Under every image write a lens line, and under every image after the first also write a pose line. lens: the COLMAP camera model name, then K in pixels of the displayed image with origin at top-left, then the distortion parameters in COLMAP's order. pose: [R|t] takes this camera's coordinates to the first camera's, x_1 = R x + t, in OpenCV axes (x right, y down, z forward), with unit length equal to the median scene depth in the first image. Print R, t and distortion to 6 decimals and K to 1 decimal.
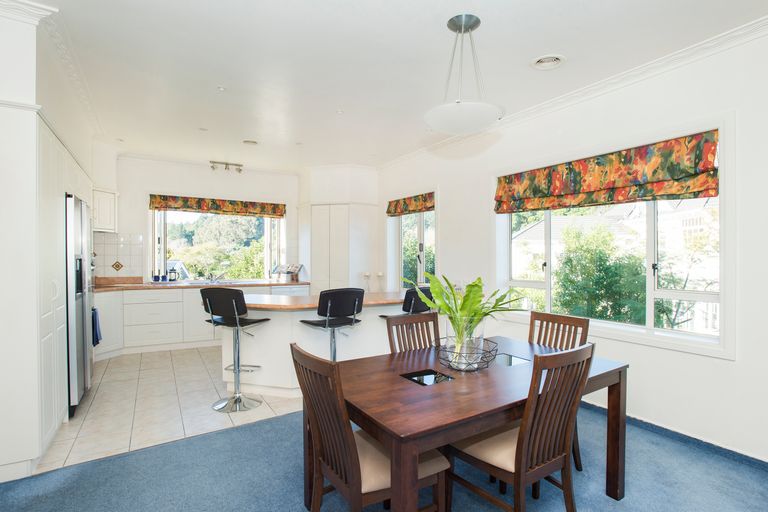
lens RADIAL K [[387.0, 0, 381.7], [0, 387.0, 269.2], [0, 0, 1]] dist [-0.013665, 0.000685]
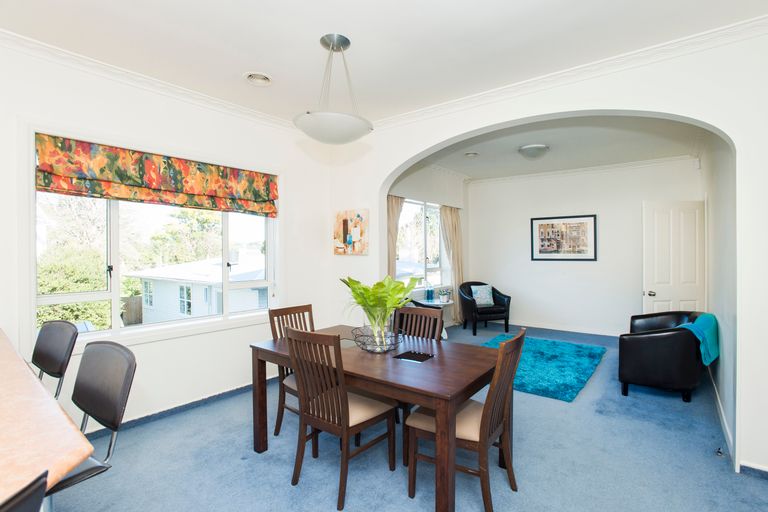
lens RADIAL K [[374.5, 0, 384.0], [0, 374.5, 256.0], [0, 0, 1]] dist [-0.016203, 0.002065]
pose [[-0.330128, -0.006614, 0.943913, -0.493715], [0.039385, 0.999008, 0.020775, -0.033041], [-0.943114, 0.044035, -0.329540, 0.750195]]
